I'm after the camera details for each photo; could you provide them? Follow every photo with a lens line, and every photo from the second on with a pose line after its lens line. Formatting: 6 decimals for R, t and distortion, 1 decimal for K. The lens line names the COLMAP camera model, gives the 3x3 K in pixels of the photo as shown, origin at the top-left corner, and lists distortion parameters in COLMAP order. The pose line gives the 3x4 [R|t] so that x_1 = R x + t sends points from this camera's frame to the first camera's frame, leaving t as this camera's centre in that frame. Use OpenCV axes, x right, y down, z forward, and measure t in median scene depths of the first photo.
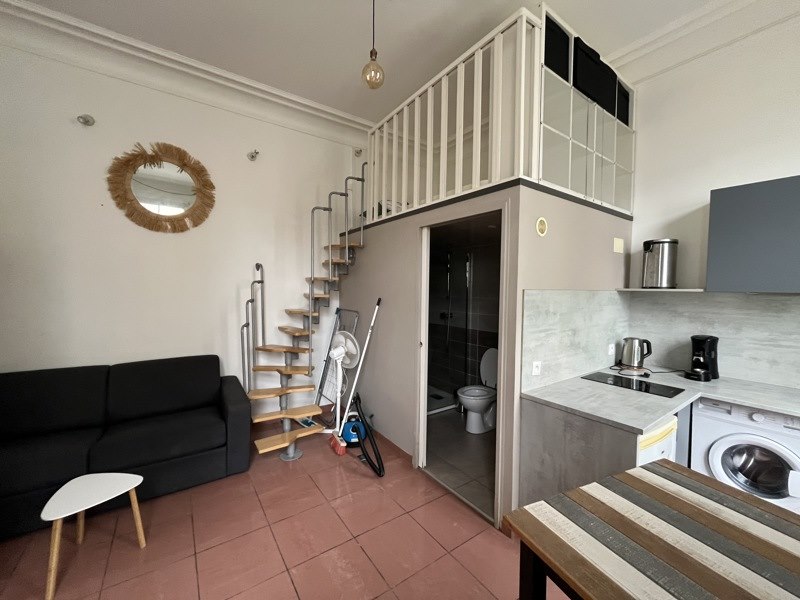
lens RADIAL K [[321.2, 0, 397.1], [0, 321.2, 300.6], [0, 0, 1]] dist [-0.008984, 0.001314]
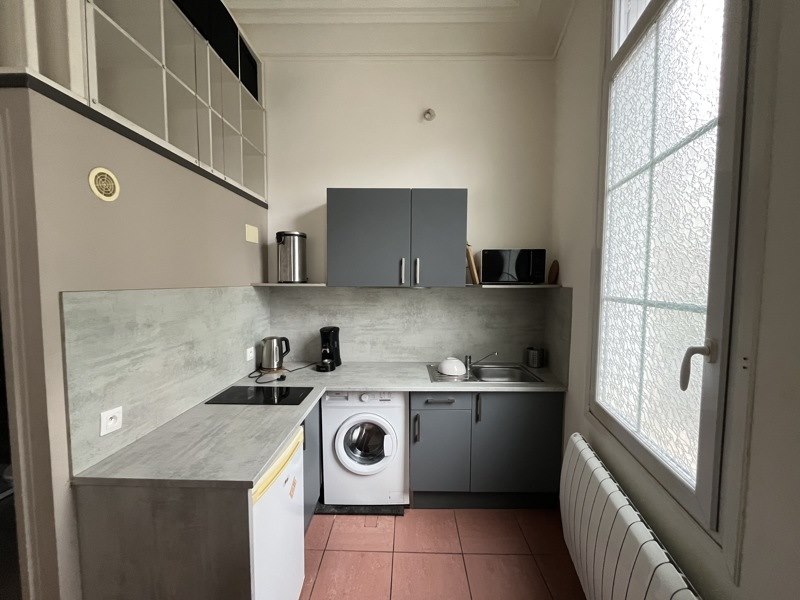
lens RADIAL K [[321.2, 0, 397.9], [0, 321.2, 299.6], [0, 0, 1]] dist [-0.008984, 0.001314]
pose [[0.595029, -0.055155, 0.801809, 0.284975], [0.034527, 0.998476, 0.043060, -0.023494], [-0.802962, 0.002062, 0.596027, 0.207730]]
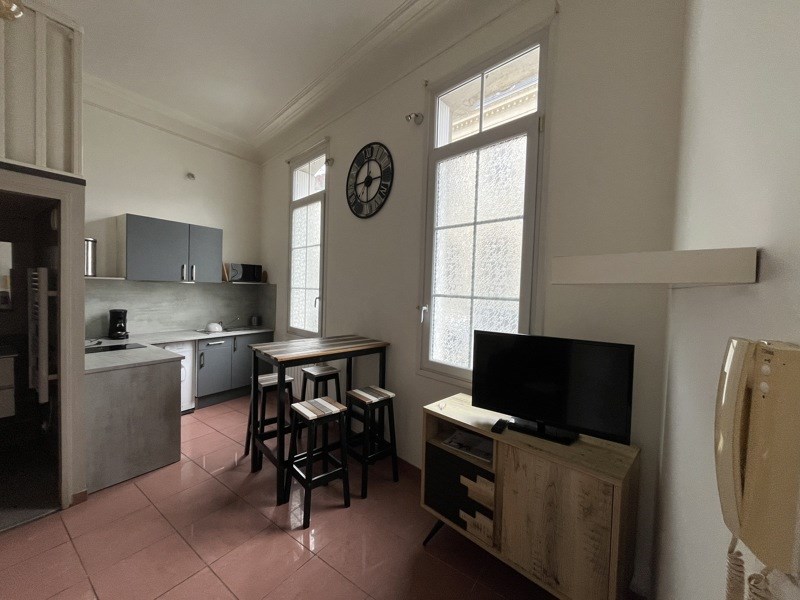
lens RADIAL K [[321.2, 0, 399.5], [0, 321.2, 297.8], [0, 0, 1]] dist [-0.008984, 0.001314]
pose [[-0.343151, -0.050178, 0.937939, -0.990950], [0.002348, 0.998523, 0.054278, -0.023078], [-0.939277, 0.020828, -0.342526, 0.325440]]
